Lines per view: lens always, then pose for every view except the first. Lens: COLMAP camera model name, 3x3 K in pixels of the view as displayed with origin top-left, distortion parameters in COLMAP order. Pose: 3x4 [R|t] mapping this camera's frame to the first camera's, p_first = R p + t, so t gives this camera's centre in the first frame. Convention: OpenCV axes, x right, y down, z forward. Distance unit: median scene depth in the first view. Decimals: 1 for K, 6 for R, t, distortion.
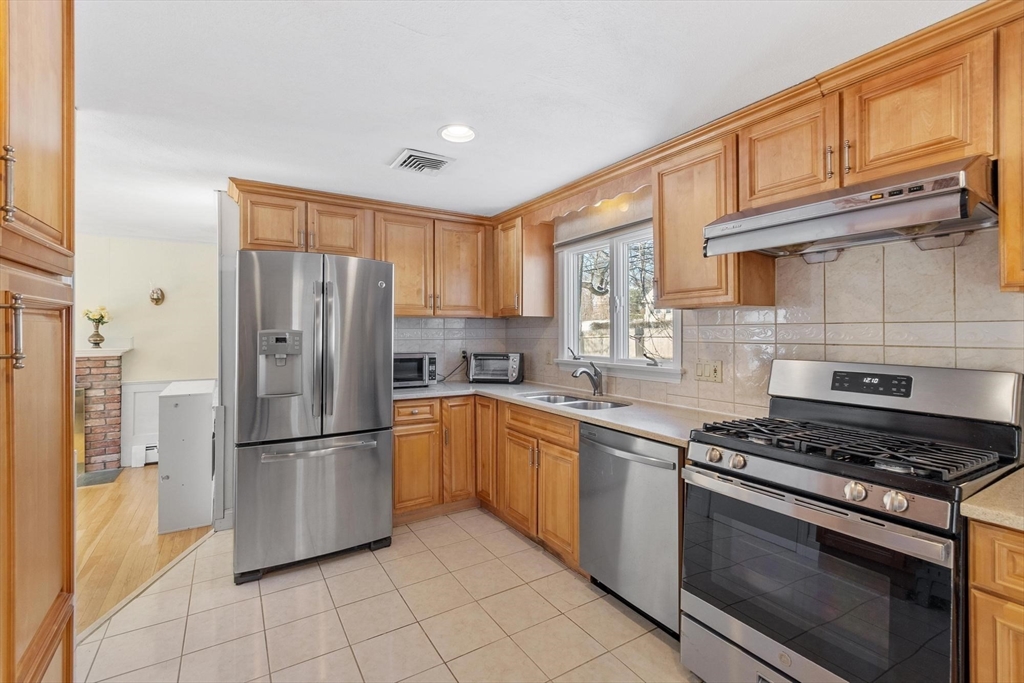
lens RADIAL K [[462.6, 0, 510.3], [0, 462.6, 328.2], [0, 0, 1]] dist [0.001118, 0.000071]
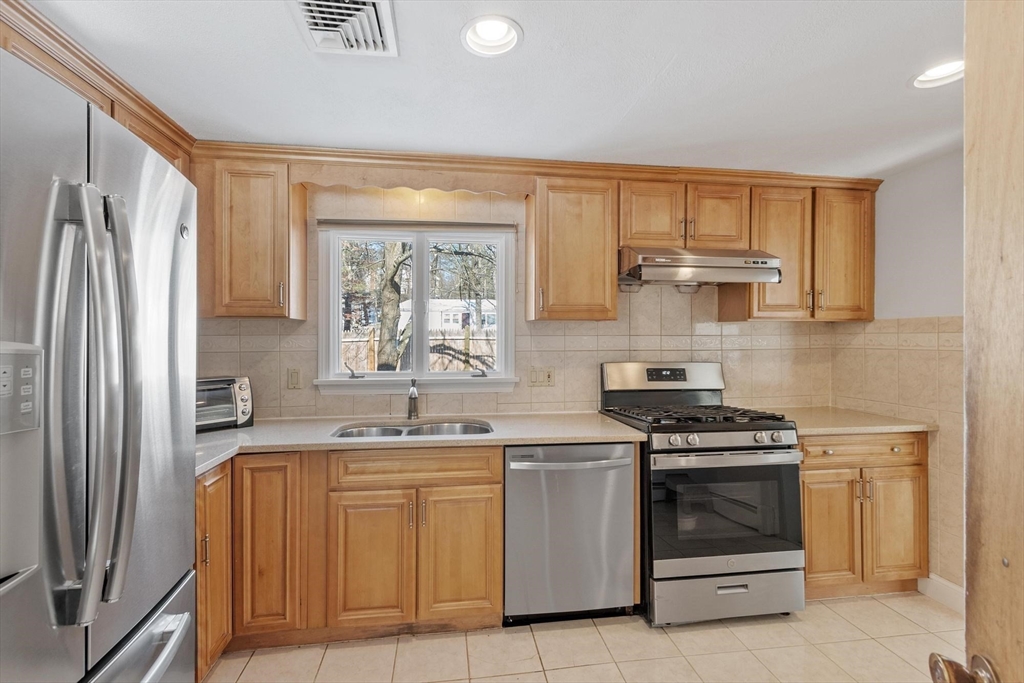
lens RADIAL K [[436.9, 0, 512.0], [0, 436.9, 341.5], [0, 0, 1]] dist [-0.000253, 0.000090]
pose [[0.404121, 0.001829, 0.914704, -0.548472], [-0.005222, 0.999986, 0.000307, 0.006826], [-0.914691, -0.004900, 0.404125, 0.620715]]
